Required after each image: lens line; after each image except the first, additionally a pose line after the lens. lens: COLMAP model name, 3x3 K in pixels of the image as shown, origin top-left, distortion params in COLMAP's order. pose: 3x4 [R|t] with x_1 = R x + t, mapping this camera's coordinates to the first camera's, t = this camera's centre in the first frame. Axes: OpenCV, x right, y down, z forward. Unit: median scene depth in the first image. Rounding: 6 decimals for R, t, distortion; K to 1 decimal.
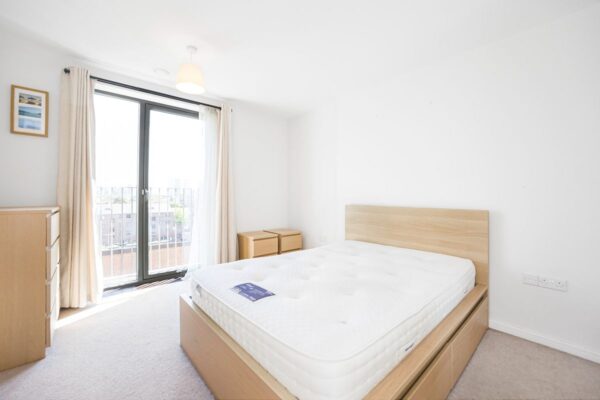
lens RADIAL K [[244.2, 0, 300.7], [0, 244.2, 197.6], [0, 0, 1]] dist [-0.027210, 0.004986]
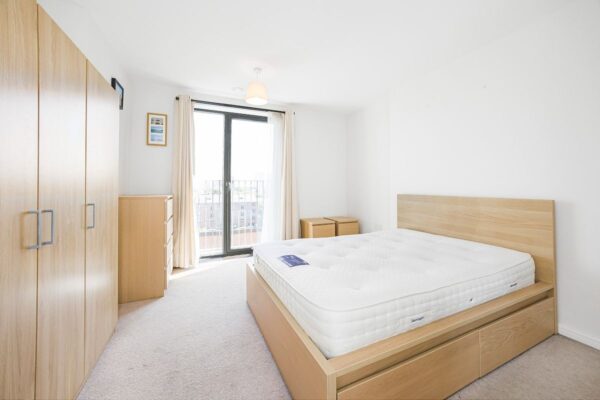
lens RADIAL K [[244.2, 0, 303.7], [0, 244.2, 185.9], [0, 0, 1]] dist [-0.027210, 0.004986]
pose [[0.951545, -0.008592, -0.307390, 0.164161], [0.004255, 0.999882, -0.014775, 0.010370], [0.307480, 0.012751, 0.951469, -0.126351]]
